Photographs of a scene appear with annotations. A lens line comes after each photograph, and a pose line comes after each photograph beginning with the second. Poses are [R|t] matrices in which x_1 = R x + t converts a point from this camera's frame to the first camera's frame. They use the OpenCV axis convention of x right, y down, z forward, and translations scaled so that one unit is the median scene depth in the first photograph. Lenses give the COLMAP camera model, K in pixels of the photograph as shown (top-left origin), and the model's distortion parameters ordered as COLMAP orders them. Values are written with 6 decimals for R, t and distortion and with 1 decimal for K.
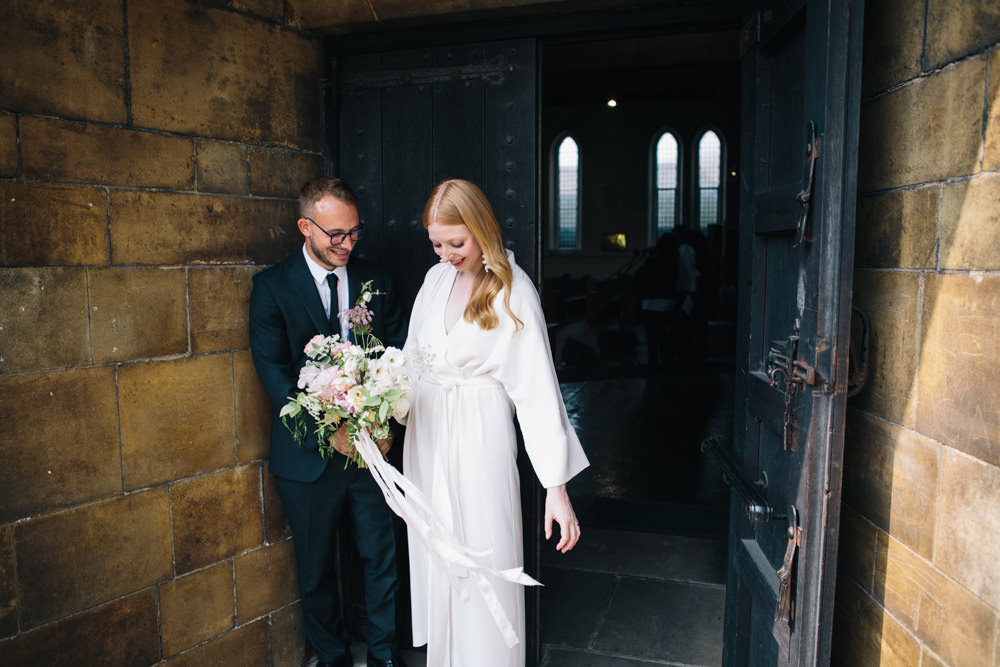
lens RADIAL K [[753.2, 0, 500.0], [0, 753.2, 333.5], [0, 0, 1]] dist [-0.091590, 0.080740]
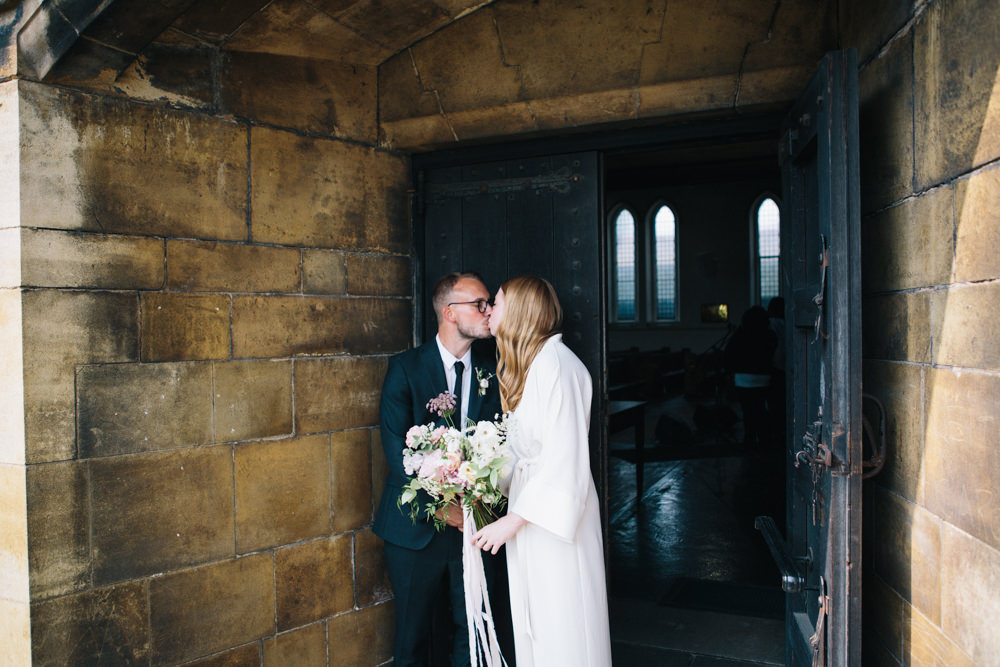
lens RADIAL K [[776.4, 0, 500.0], [0, 776.4, 333.5], [0, 0, 1]] dist [-0.099063, 0.083026]
pose [[0.992348, -0.012013, -0.122885, 0.051971], [-0.000013, 0.995245, -0.097400, -0.013683], [0.123470, 0.096657, 0.987630, -0.168658]]
